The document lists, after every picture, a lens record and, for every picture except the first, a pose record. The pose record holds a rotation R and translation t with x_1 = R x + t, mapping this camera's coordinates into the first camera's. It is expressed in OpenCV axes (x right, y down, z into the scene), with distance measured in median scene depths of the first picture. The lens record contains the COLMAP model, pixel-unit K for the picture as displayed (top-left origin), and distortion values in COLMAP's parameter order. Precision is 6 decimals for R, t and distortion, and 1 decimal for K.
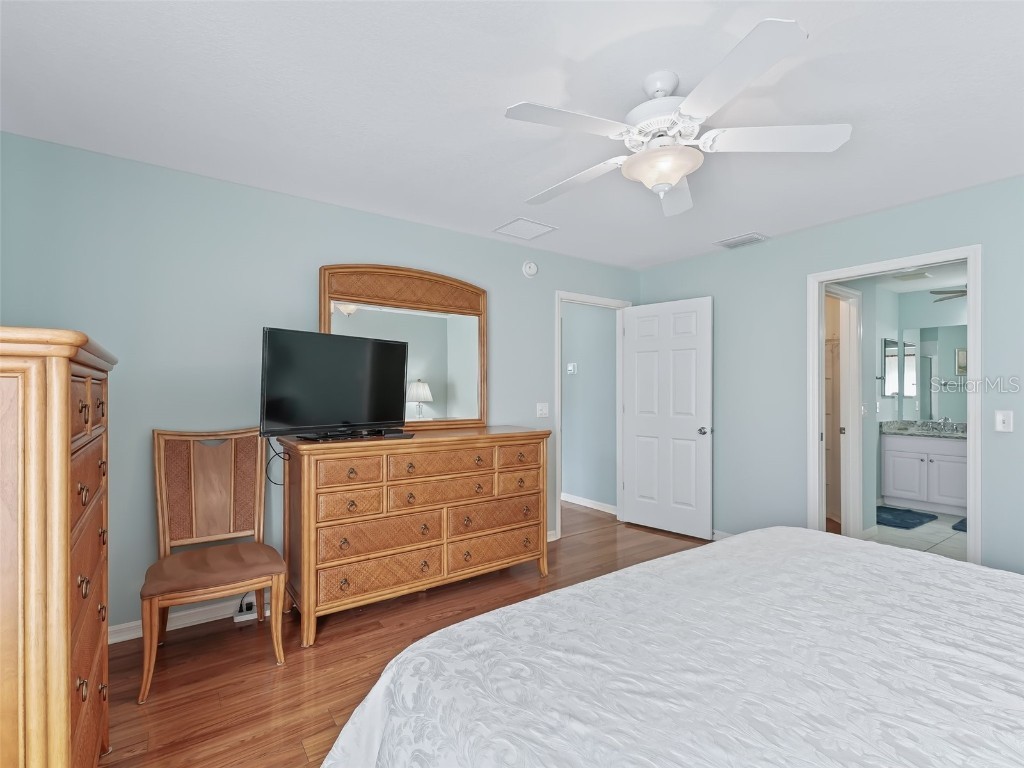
lens RADIAL K [[477.1, 0, 510.4], [0, 477.1, 391.8], [0, 0, 1]] dist [-0.003380, 0.000226]
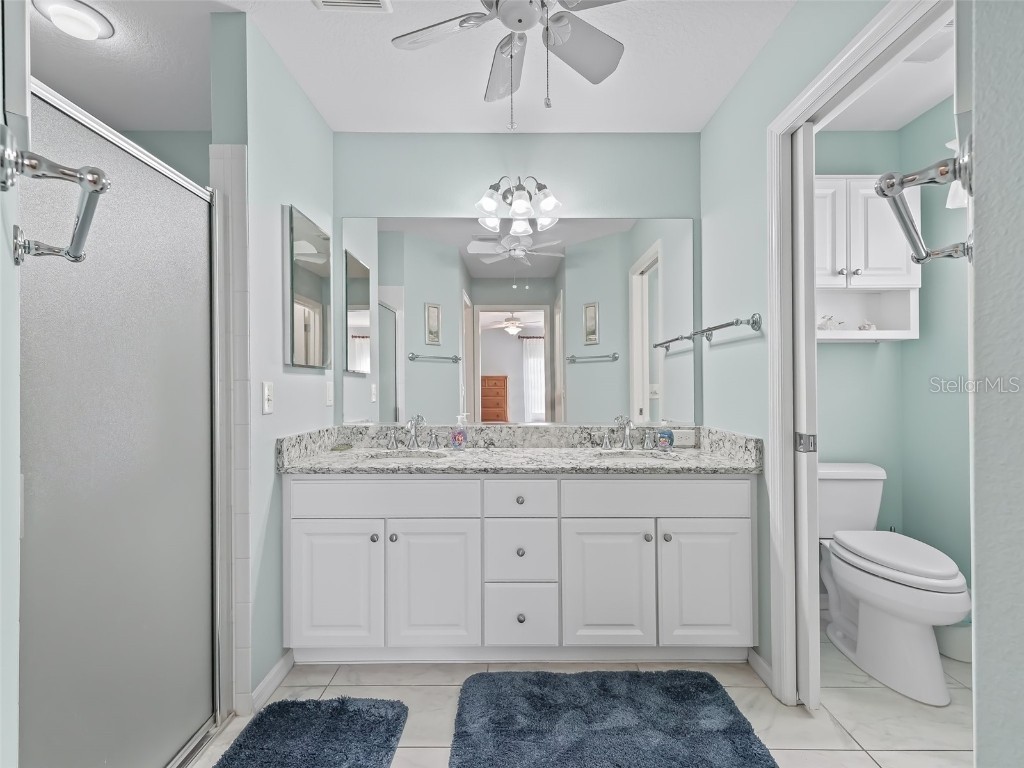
lens RADIAL K [[477.1, 0, 510.8], [0, 477.1, 386.5], [0, 0, 1]] dist [-0.003380, 0.000226]
pose [[0.578009, -0.003557, 0.816022, 0.576185], [0.004929, 0.999987, 0.000867, 0.024816], [-0.816015, 0.003521, 0.578020, 0.644763]]
